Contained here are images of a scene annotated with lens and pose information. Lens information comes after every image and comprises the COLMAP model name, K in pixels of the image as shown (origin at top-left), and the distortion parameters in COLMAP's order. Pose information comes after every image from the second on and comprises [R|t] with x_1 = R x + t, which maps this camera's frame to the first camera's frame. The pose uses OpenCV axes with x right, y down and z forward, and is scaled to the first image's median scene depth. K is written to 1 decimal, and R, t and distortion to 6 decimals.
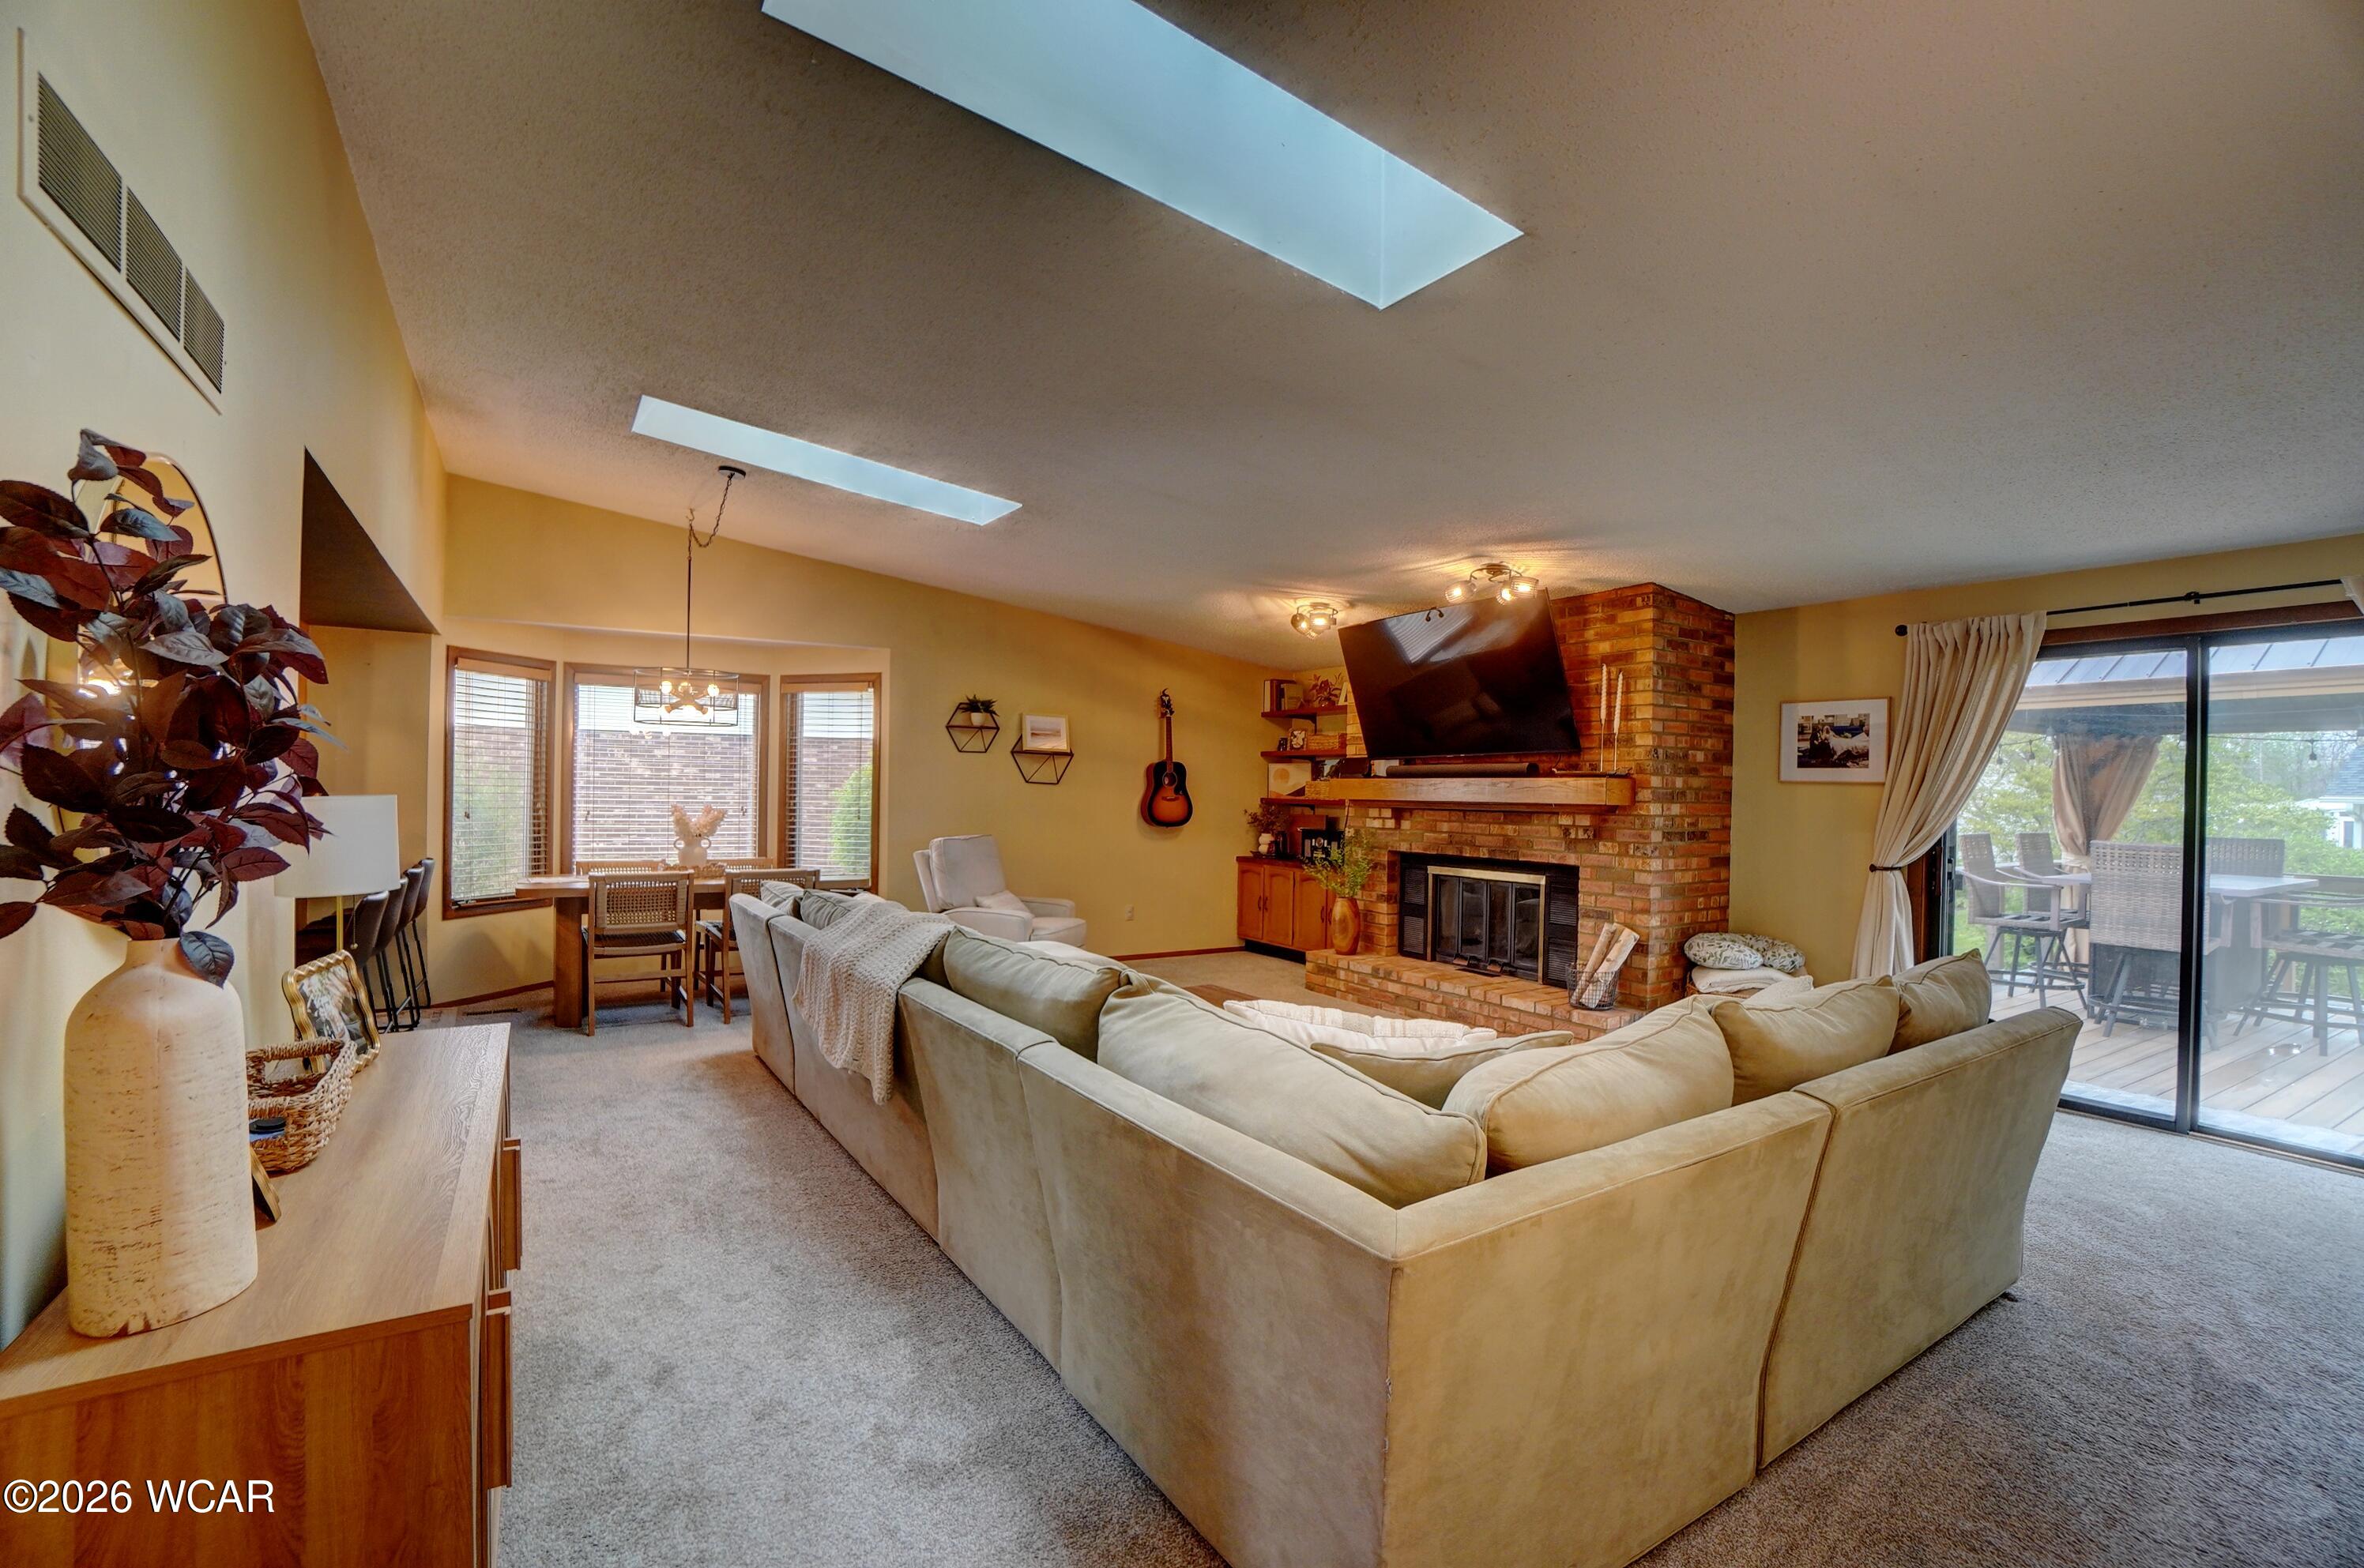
lens RADIAL K [[1045.2, 0, 1153.5], [0, 1045.2, 789.1], [0, 0, 1]] dist [-0.062830, 0.022770]
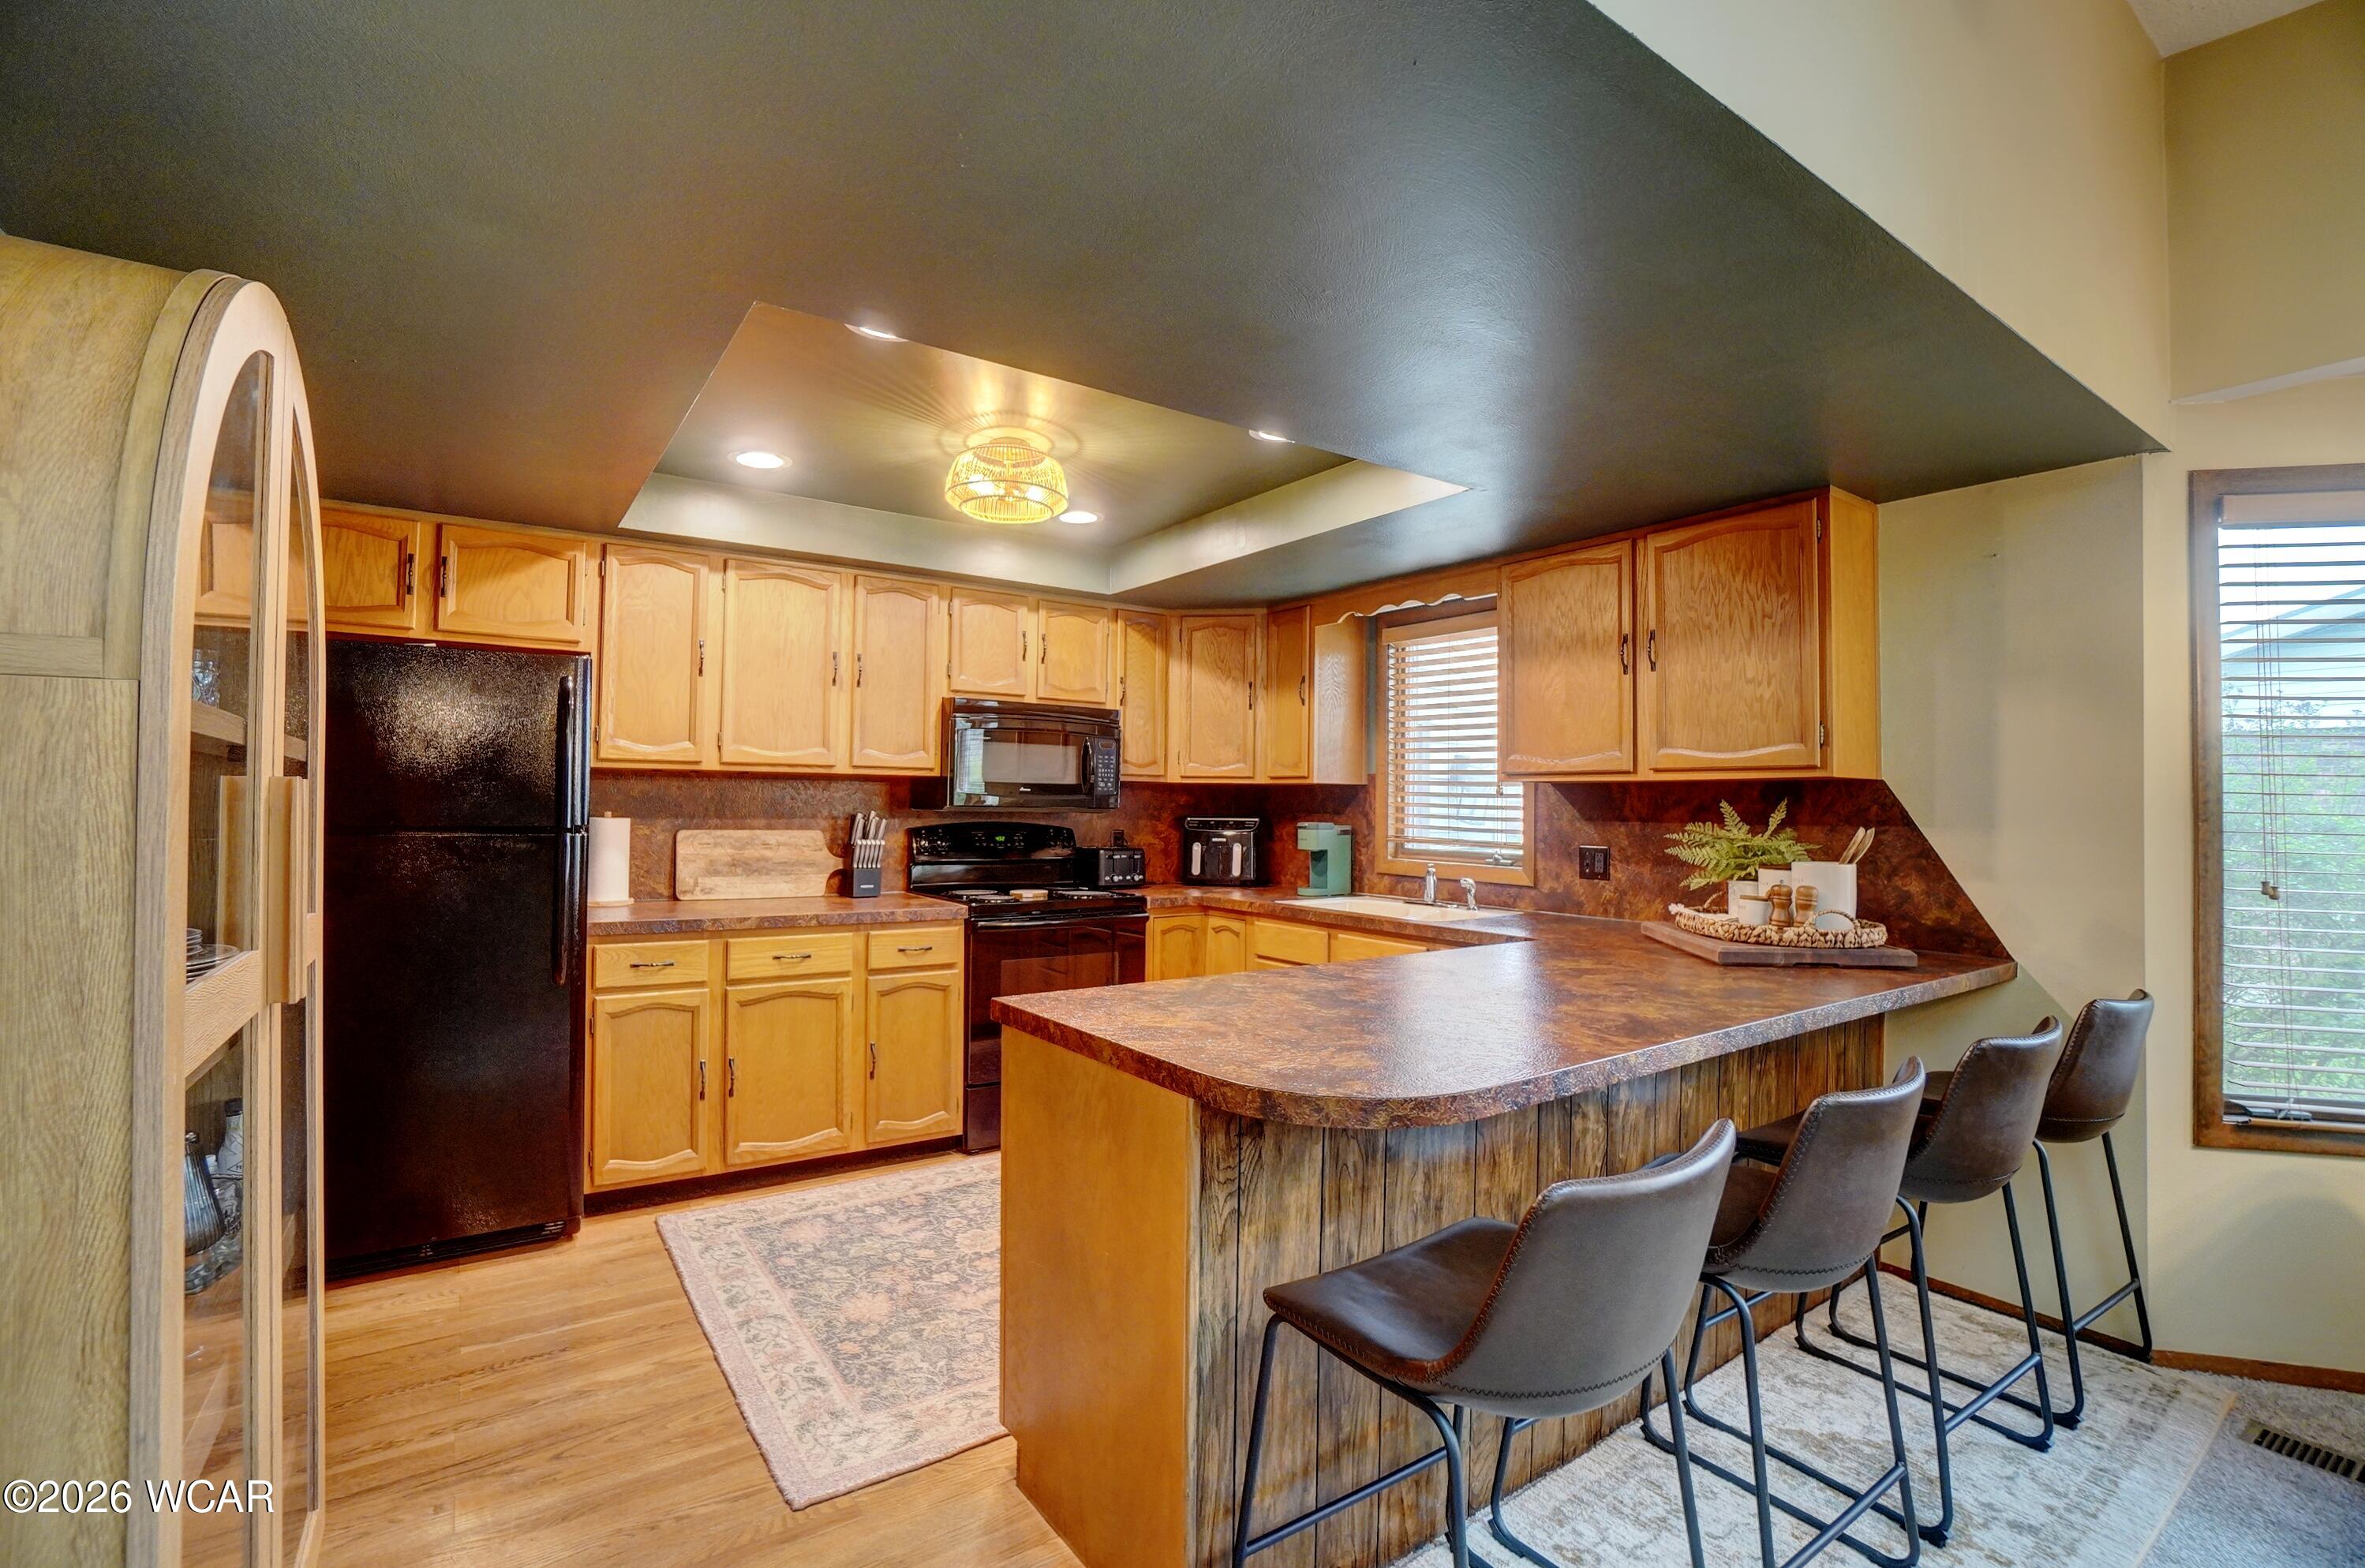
lens RADIAL K [[1045.8, 0, 1154.0], [0, 1045.8, 789.1], [0, 0, 1]] dist [-0.062830, 0.022770]
pose [[0.053913, -0.029910, -0.998098, -0.288997], [-0.010692, 0.999477, -0.030529, 0.004063], [0.998488, 0.012317, 0.053565, 0.511936]]
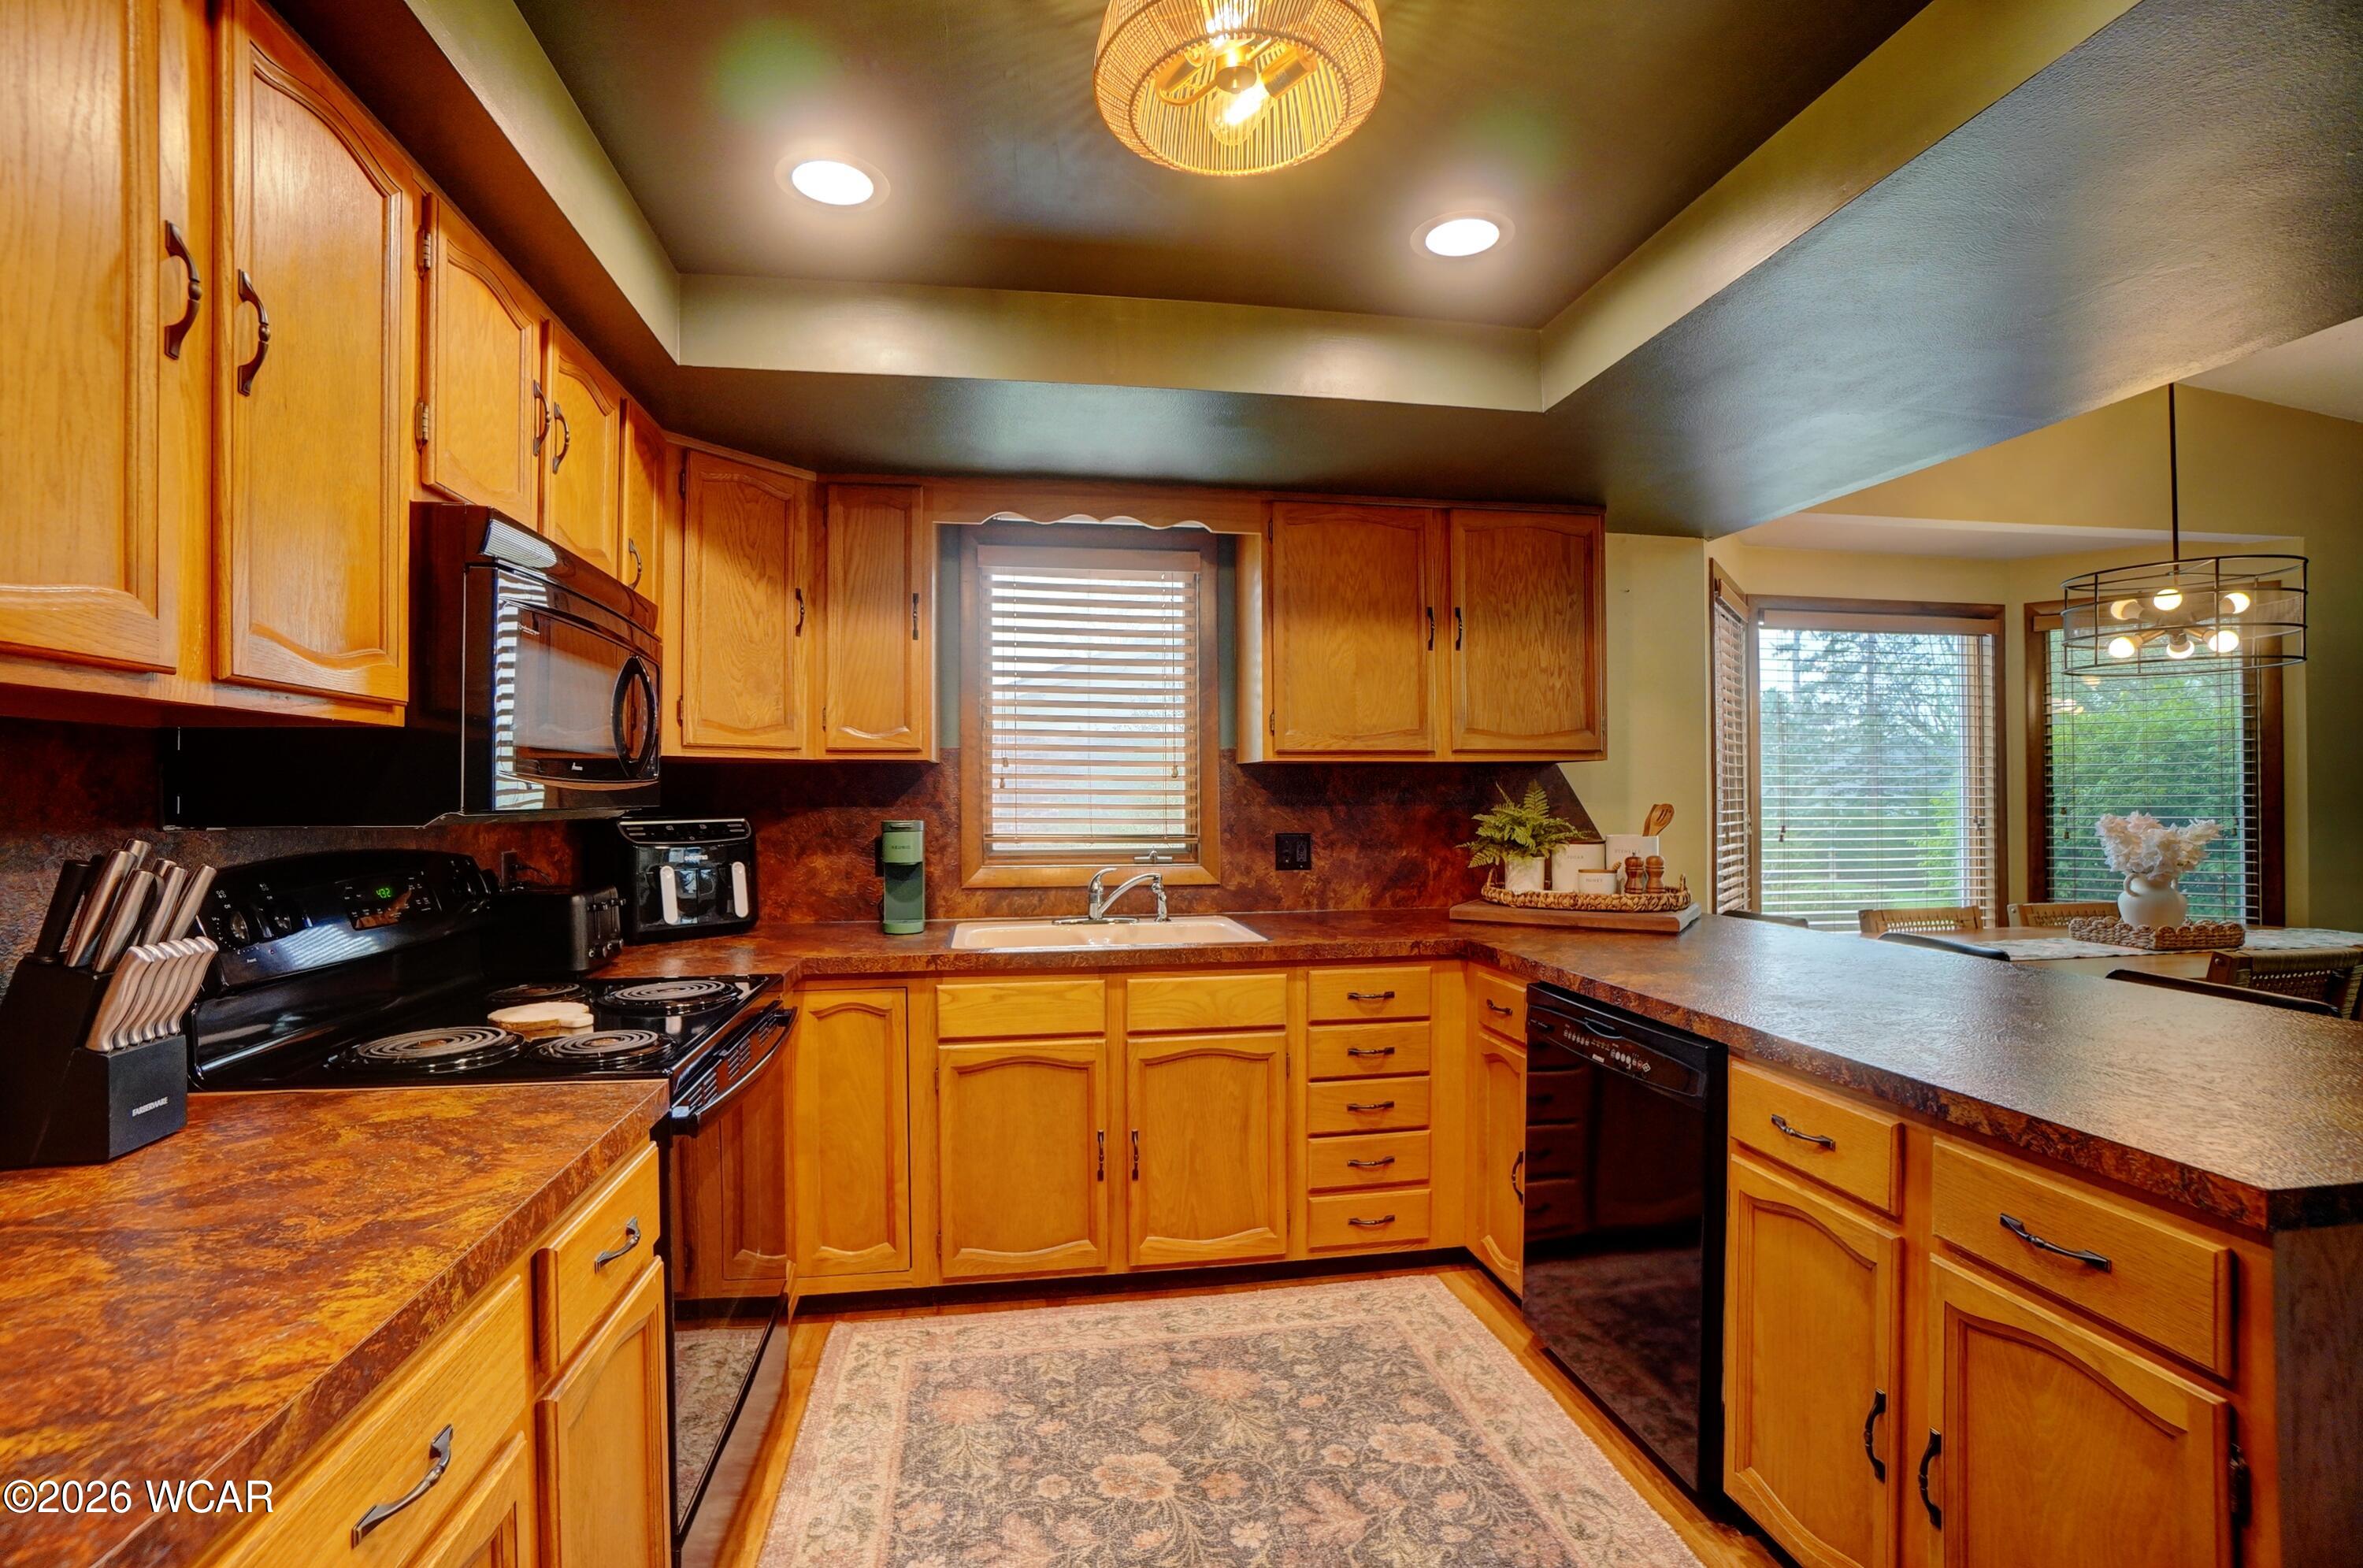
lens RADIAL K [[1044.8, 0, 1153.0], [0, 1044.8, 789.1], [0, 0, 1]] dist [-0.062830, 0.022770]
pose [[0.923870, -0.021412, -0.382106, -0.709011], [0.020117, 0.999770, -0.007385, -0.004237], [0.382177, -0.000864, 0.924089, 0.275644]]
